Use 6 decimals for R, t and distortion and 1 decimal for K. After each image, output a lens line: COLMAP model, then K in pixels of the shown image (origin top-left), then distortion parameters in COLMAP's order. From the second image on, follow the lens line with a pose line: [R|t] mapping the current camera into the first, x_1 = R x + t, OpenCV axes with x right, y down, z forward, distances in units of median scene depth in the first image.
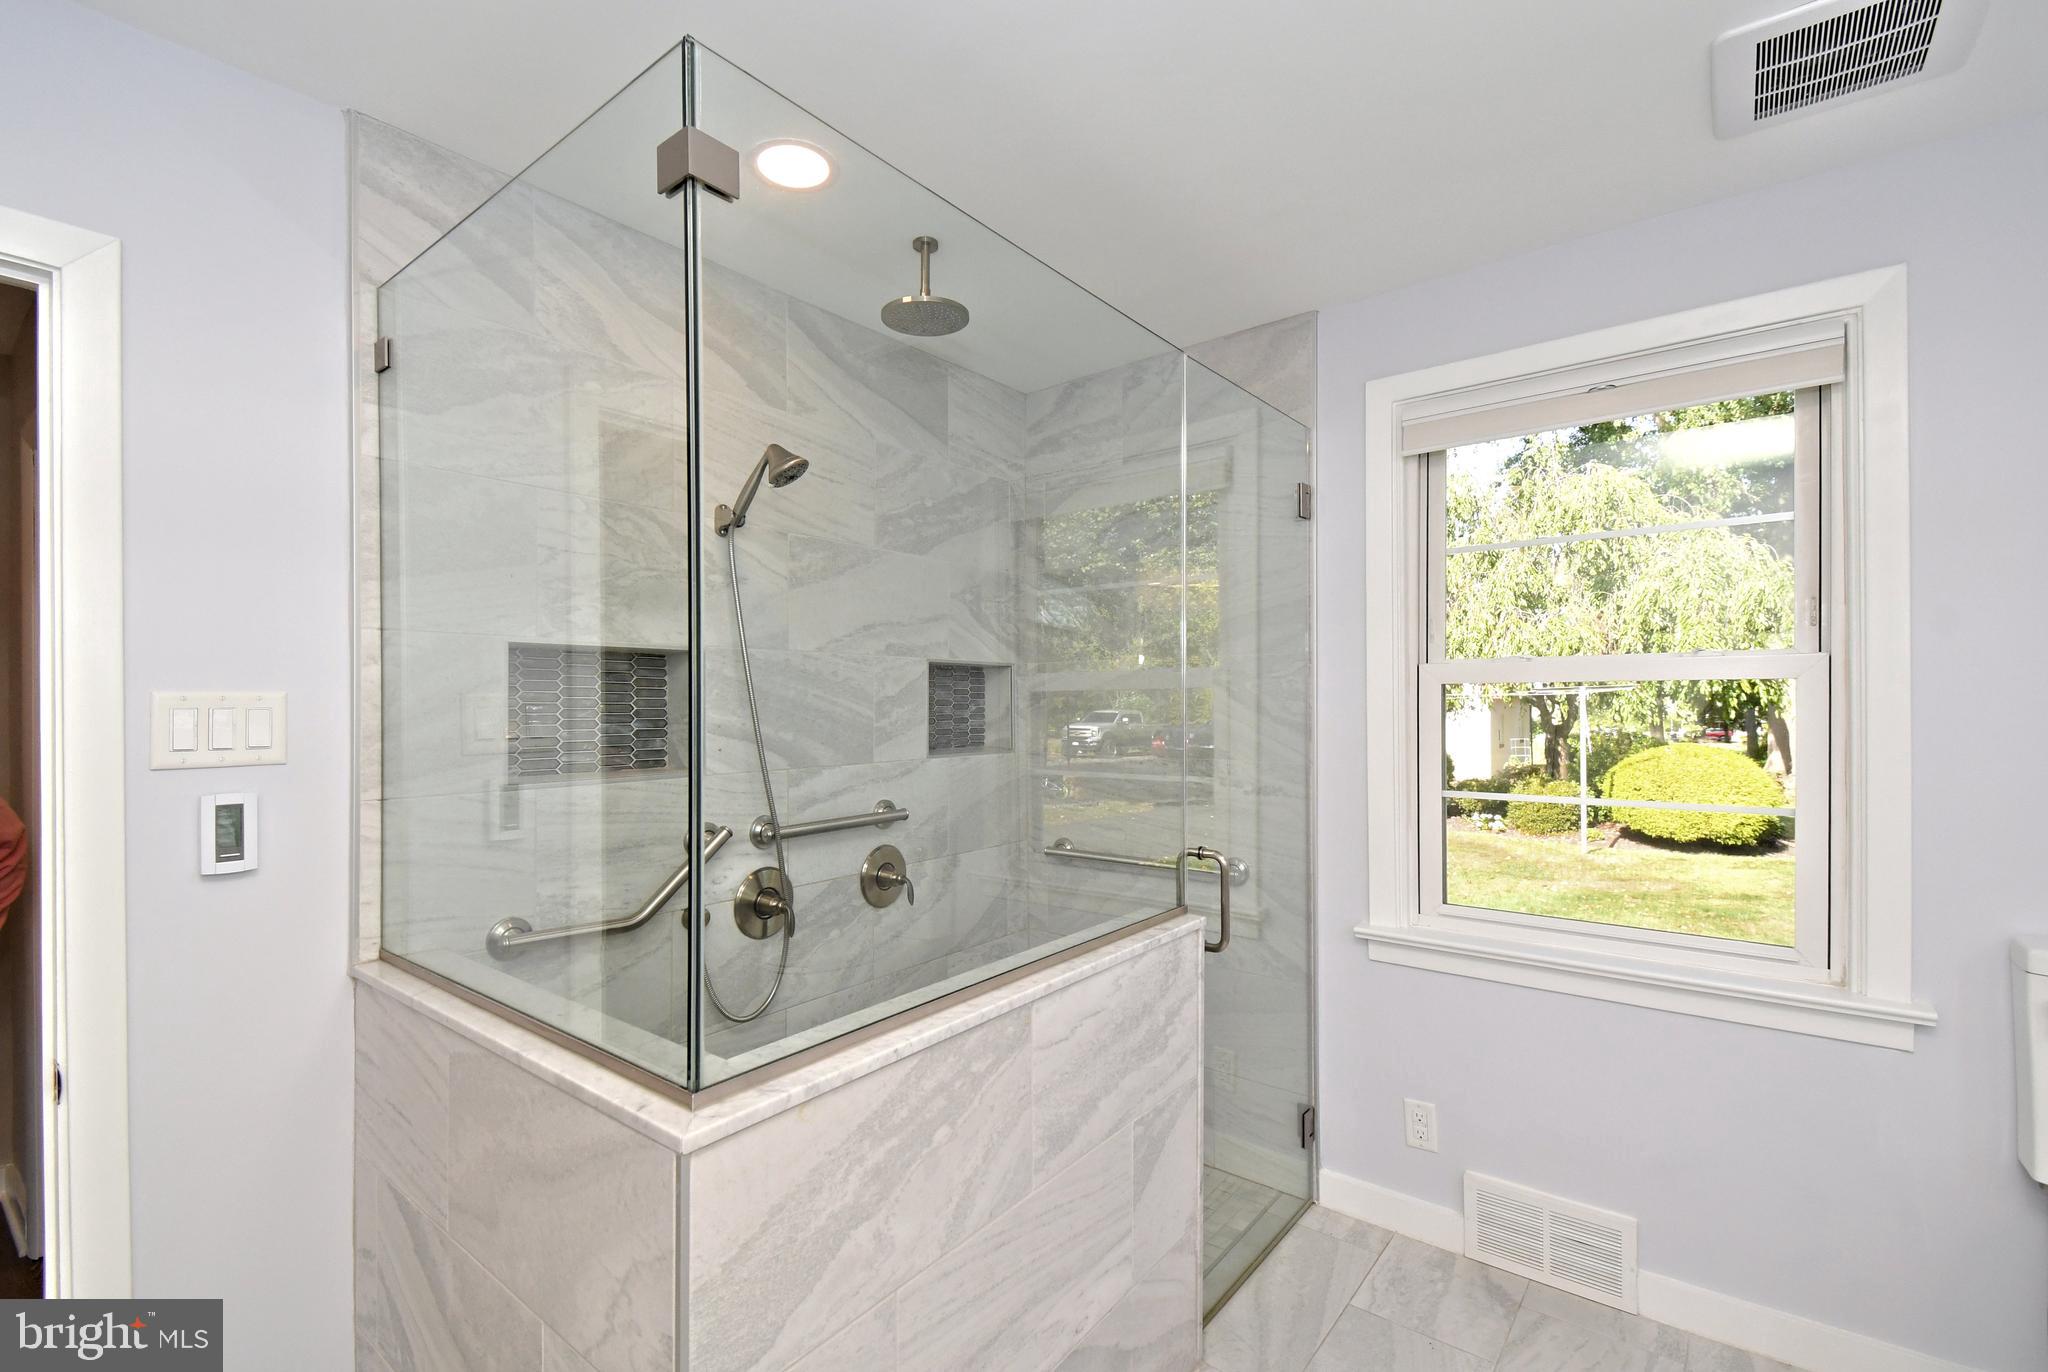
lens RADIAL K [[839.7, 0, 1024.0], [0, 839.7, 686.0], [0, 0, 1]] dist [0.001344, 0.000087]
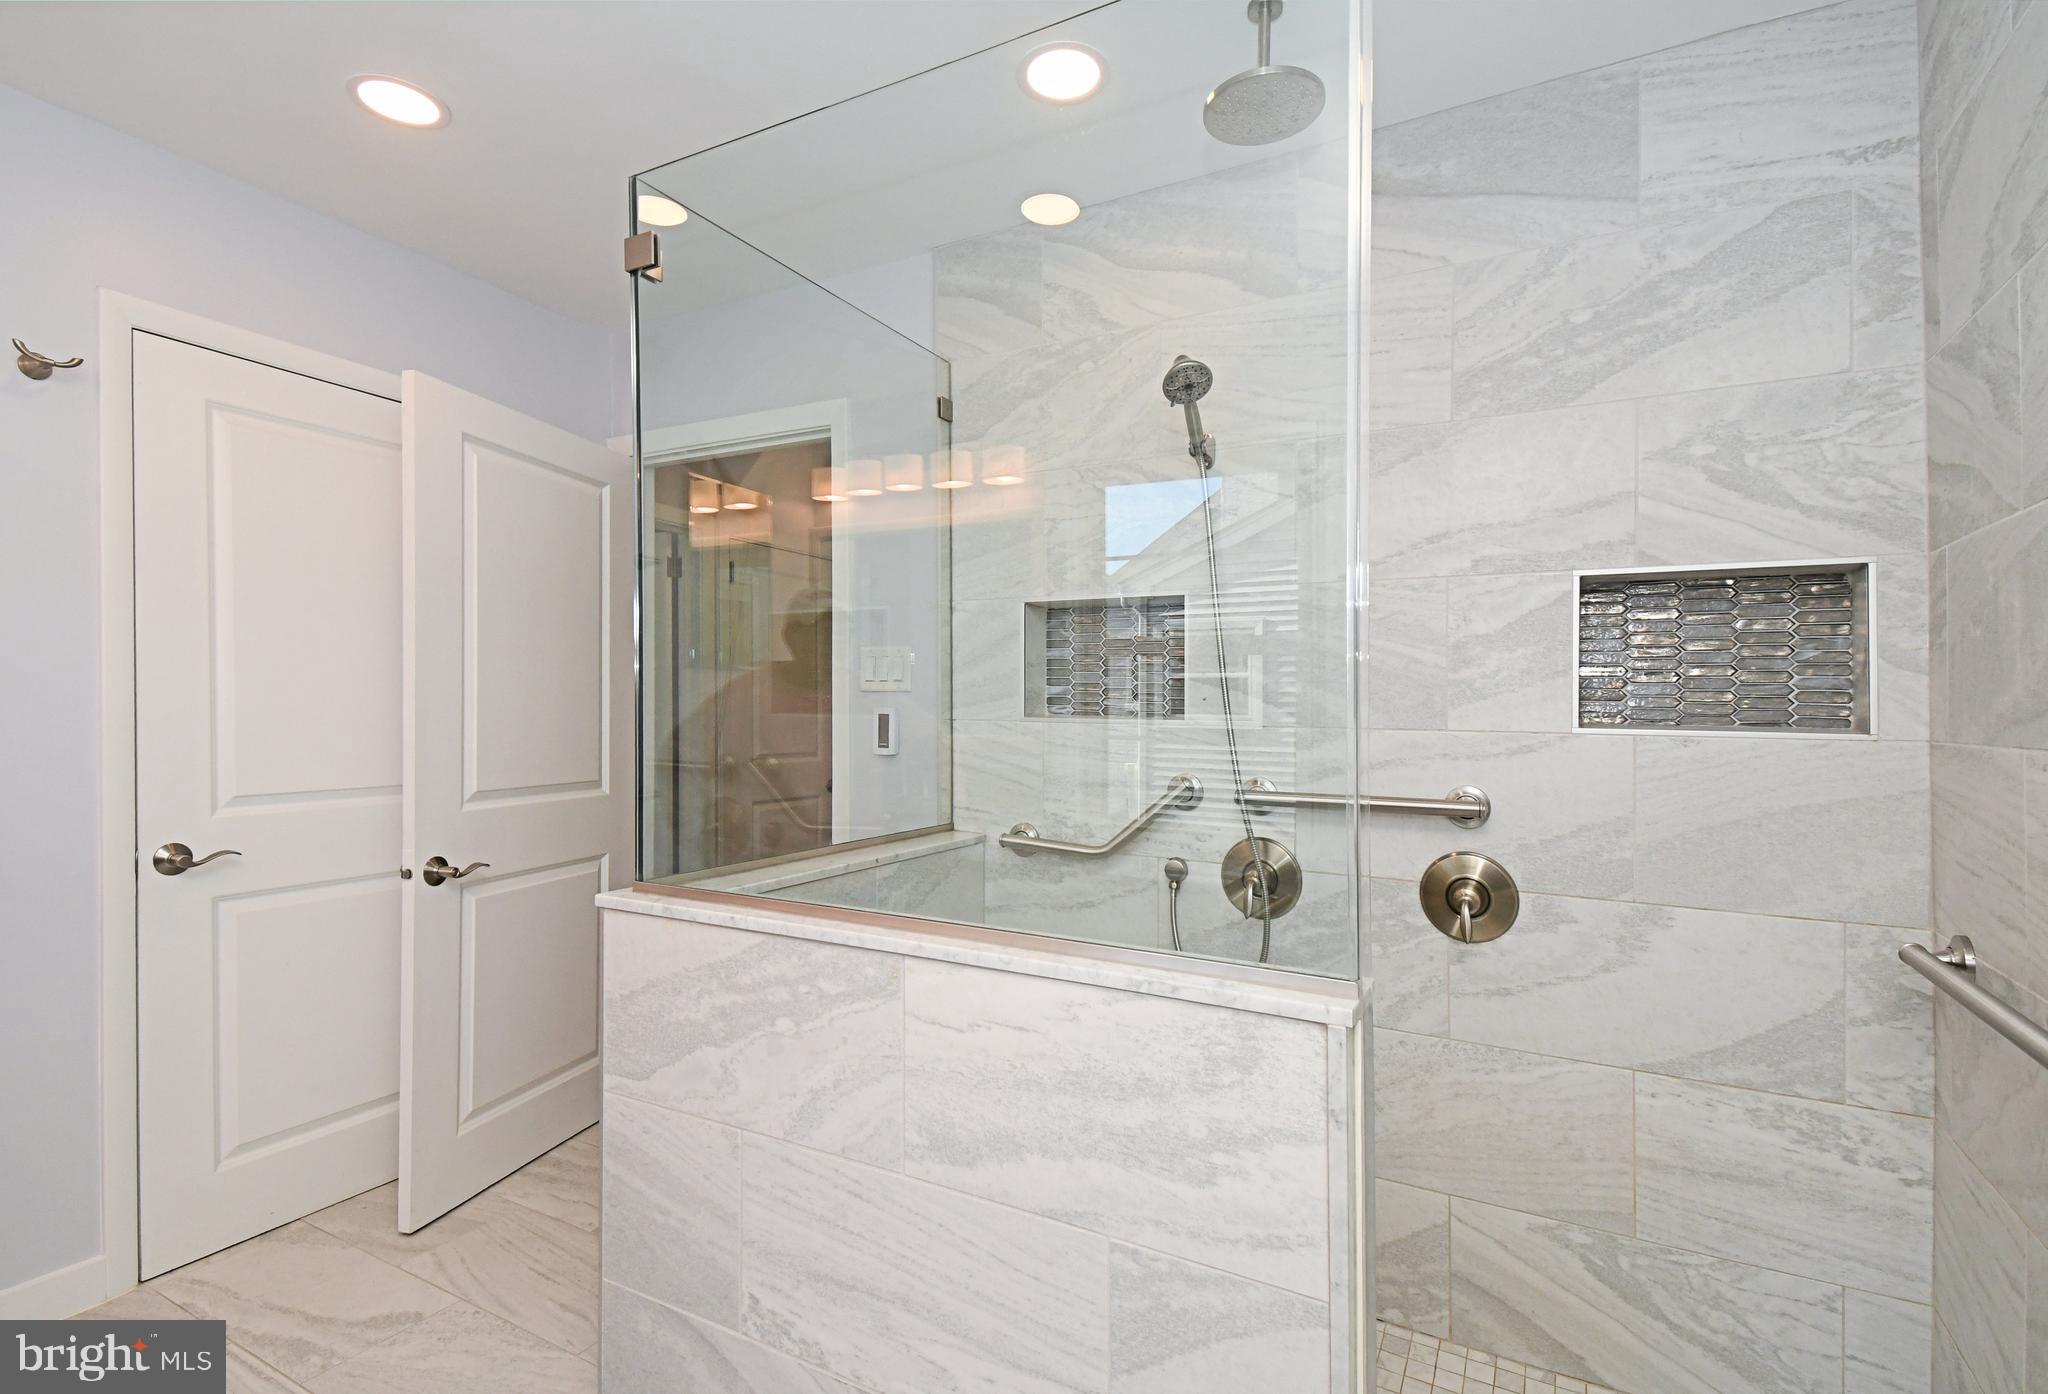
lens RADIAL K [[952.8, 0, 1024.0], [0, 952.8, 697.0], [0, 0, 1]] dist [0.052681, -0.032188]
pose [[0.209179, 0.004536, -0.977867, 0.679784], [0.011350, 0.999911, 0.007066, 0.068697], [0.977812, -0.012577, 0.209108, 0.620556]]
